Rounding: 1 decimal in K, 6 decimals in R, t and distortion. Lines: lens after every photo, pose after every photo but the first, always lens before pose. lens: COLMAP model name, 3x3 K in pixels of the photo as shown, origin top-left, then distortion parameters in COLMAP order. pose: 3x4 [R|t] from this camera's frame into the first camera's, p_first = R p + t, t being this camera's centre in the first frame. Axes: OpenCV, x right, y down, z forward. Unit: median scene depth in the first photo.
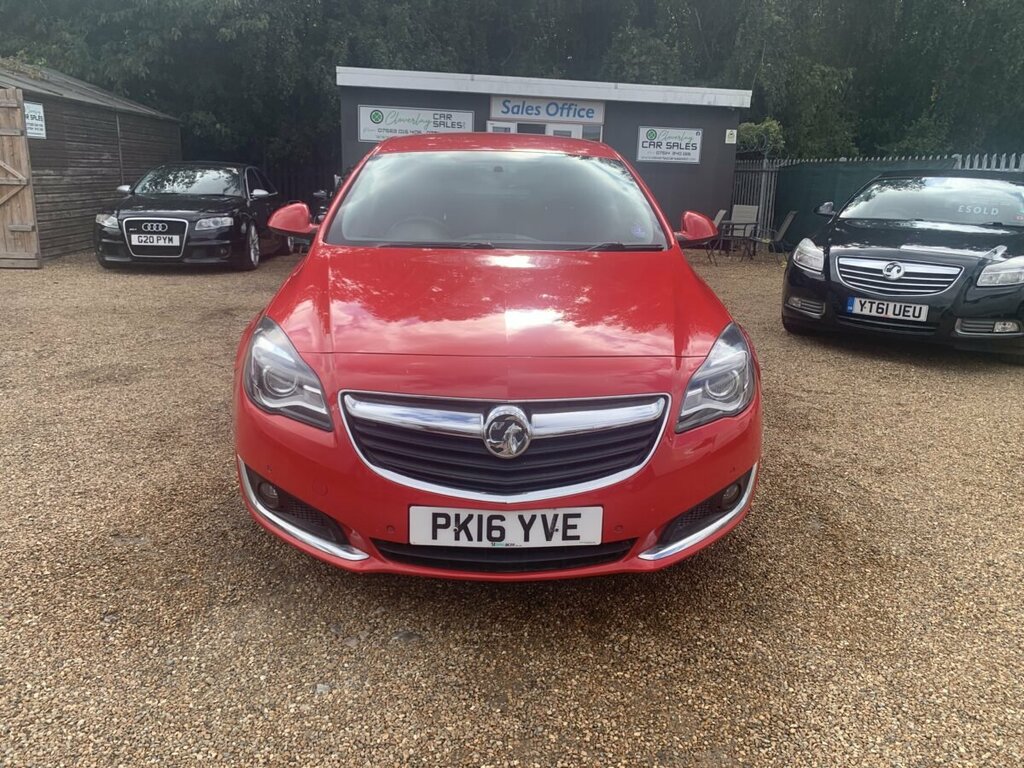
lens RADIAL K [[789.5, 0, 534.5], [0, 789.5, 380.7], [0, 0, 1]] dist [0.002364, 0.009298]
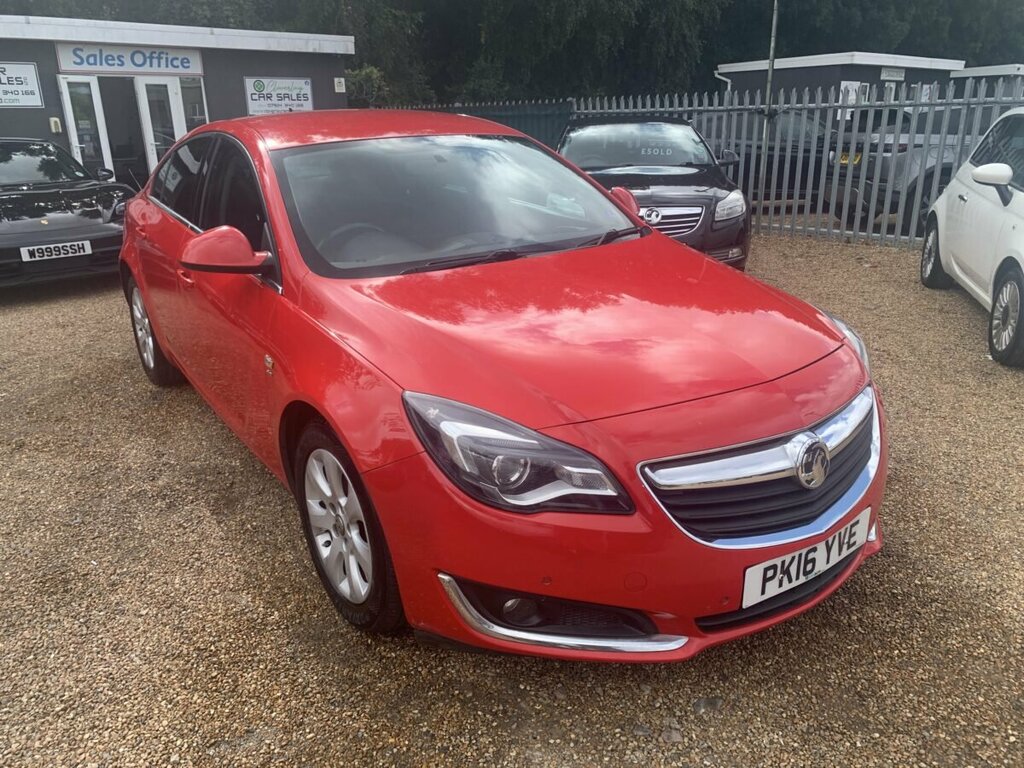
lens RADIAL K [[789.5, 0, 534.5], [0, 789.5, 380.7], [0, 0, 1]] dist [0.002364, 0.009298]
pose [[0.849217, -0.211704, 0.483747, -0.101337], [0.178924, 0.977284, 0.113592, -0.026173], [-0.496806, -0.009910, 0.867805, 0.047076]]
